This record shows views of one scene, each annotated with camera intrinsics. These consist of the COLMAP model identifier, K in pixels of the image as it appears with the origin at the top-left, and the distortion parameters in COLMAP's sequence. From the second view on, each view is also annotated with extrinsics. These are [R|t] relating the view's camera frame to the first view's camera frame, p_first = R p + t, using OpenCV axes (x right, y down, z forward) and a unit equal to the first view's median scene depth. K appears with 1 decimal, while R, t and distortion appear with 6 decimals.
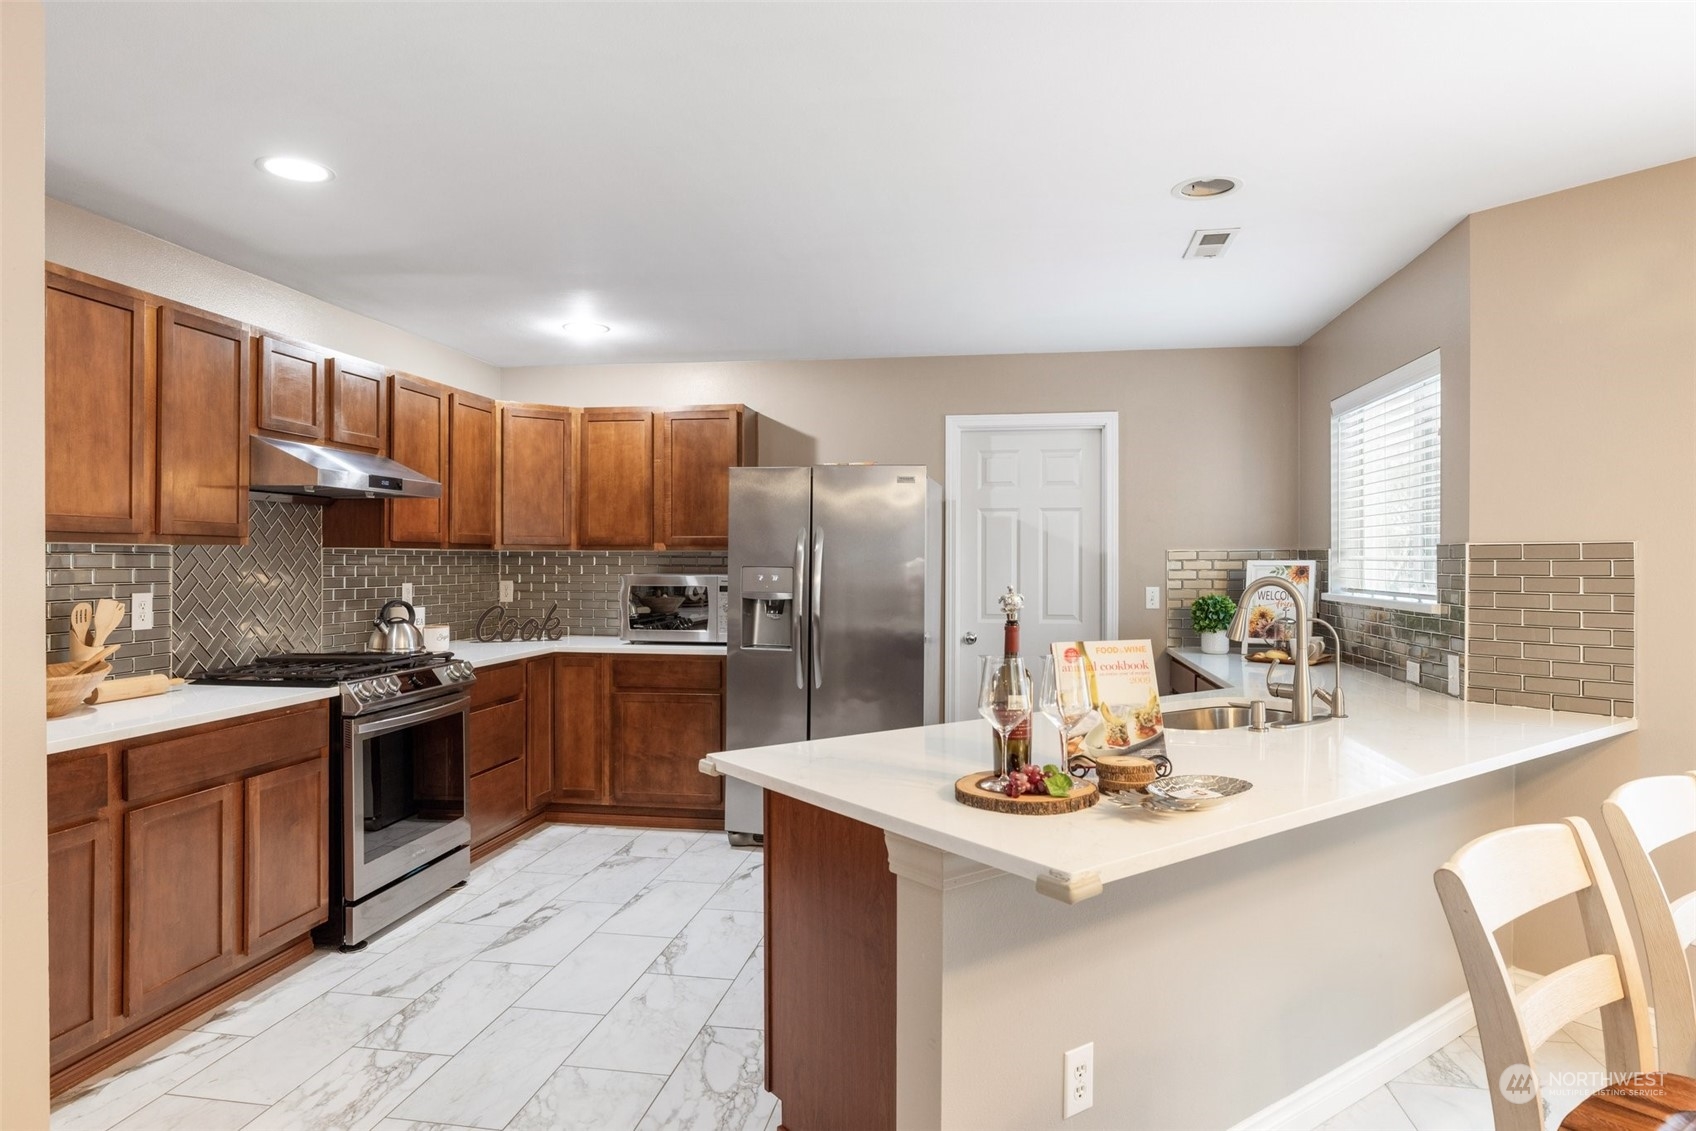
lens RADIAL K [[1028.7, 0, 848.0], [0, 1028.7, 565.5], [0, 0, 1]] dist [0.000975, -0.000386]
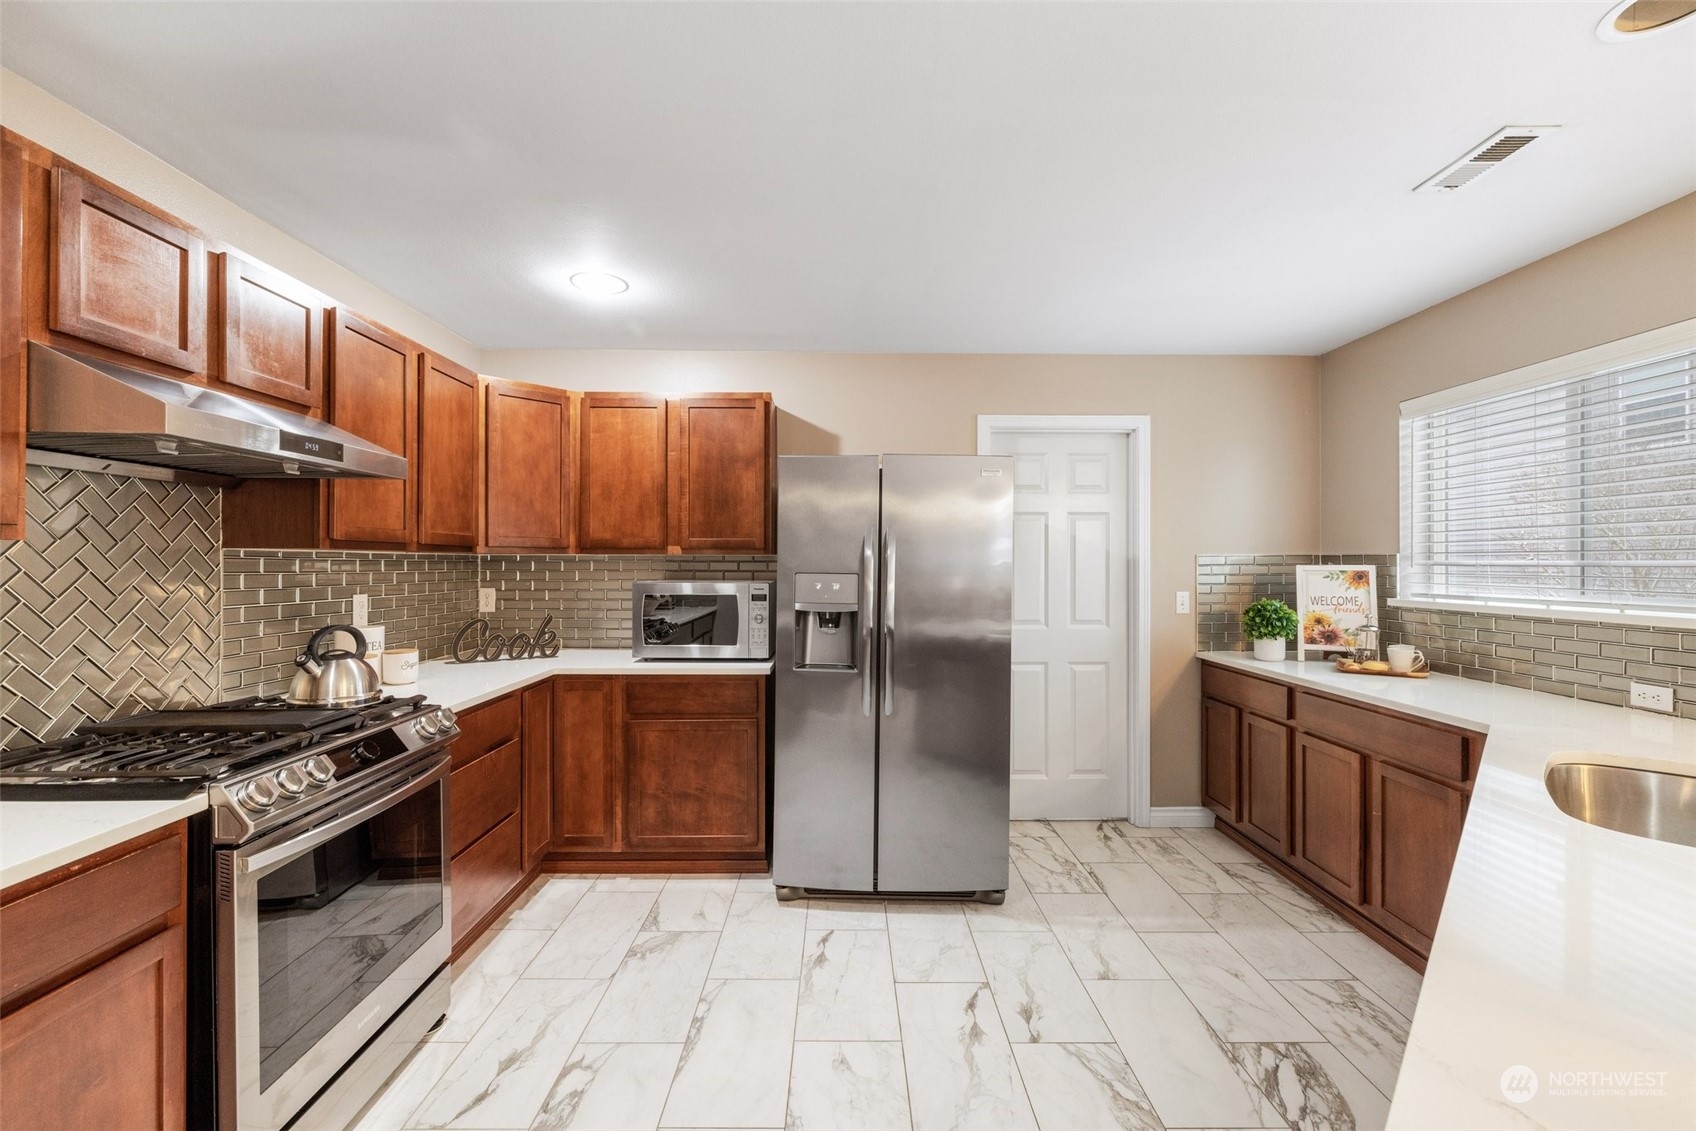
lens RADIAL K [[719.9, 0, 848.0], [0, 719.9, 565.5], [0, 0, 1]] dist [-0.000251, 0.000348]
pose [[0.985271, -0.000738, 0.170998, -0.157845], [0.001233, 0.999995, -0.002787, -0.003305], [-0.170996, 0.002957, 0.985267, 0.400873]]
